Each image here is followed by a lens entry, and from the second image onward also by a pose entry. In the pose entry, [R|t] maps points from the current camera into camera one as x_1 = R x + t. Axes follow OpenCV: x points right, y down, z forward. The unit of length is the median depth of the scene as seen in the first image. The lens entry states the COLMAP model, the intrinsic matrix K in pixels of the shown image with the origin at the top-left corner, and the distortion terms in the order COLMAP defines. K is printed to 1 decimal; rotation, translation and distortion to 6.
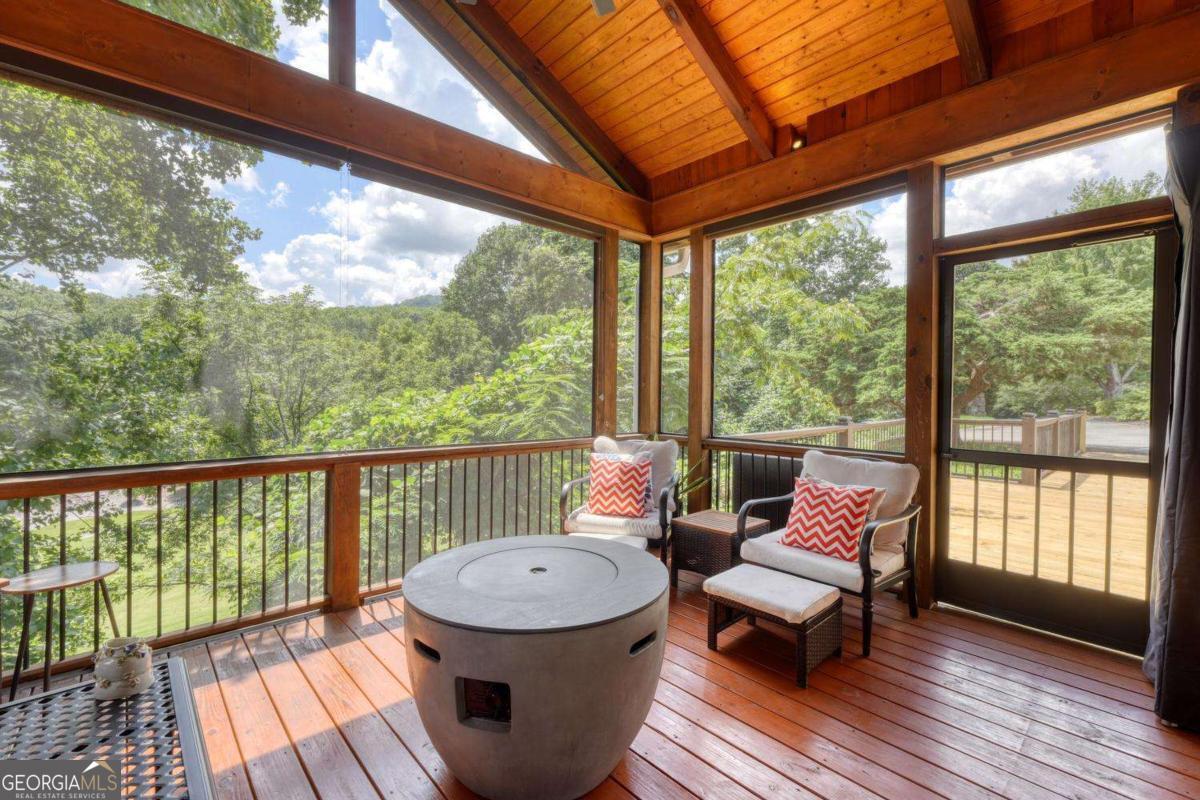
lens RADIAL K [[510.5, 0, 598.7], [0, 510.5, 397.9], [0, 0, 1]] dist [0.002010, 0.000462]
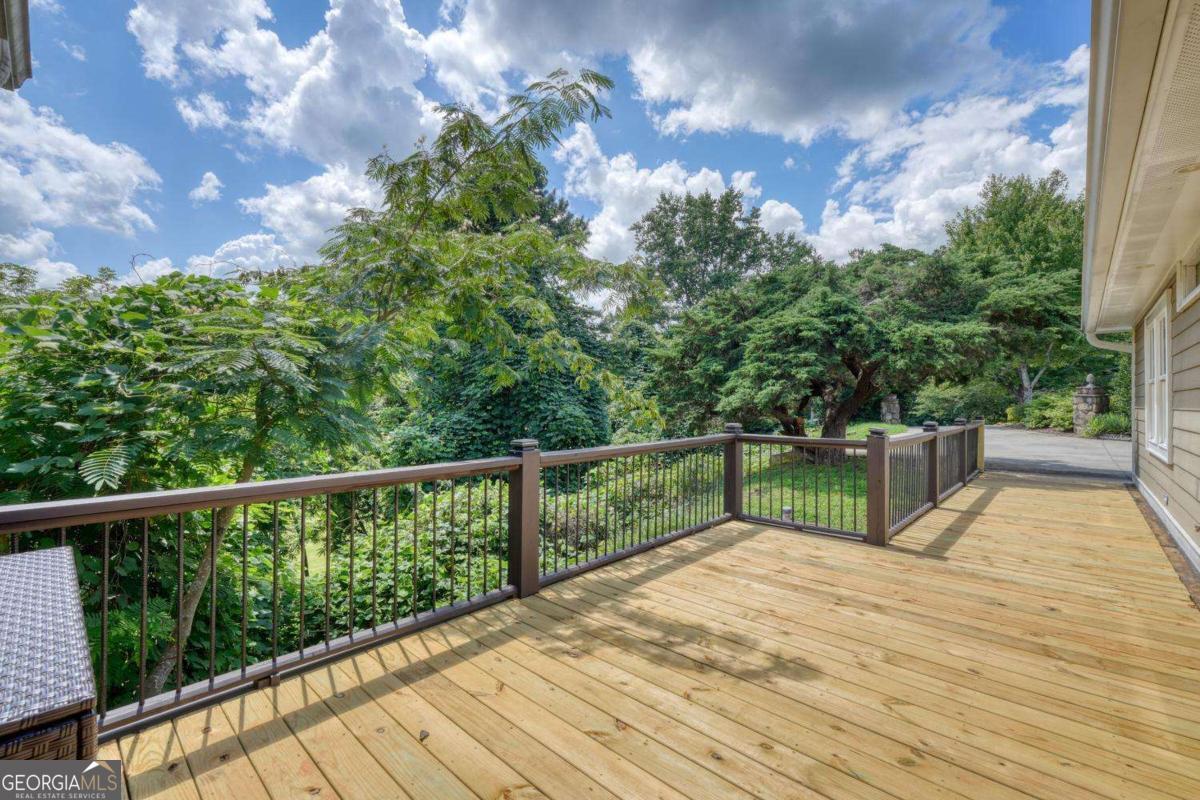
lens RADIAL K [[510.5, 0, 600.4], [0, 510.5, 401.8], [0, 0, 1]] dist [0.002010, 0.000462]
pose [[0.995857, -0.002532, 0.090895, 0.272432], [0.003294, 0.999961, -0.008245, 0.002266], [-0.090870, 0.008510, 0.995826, 0.248413]]
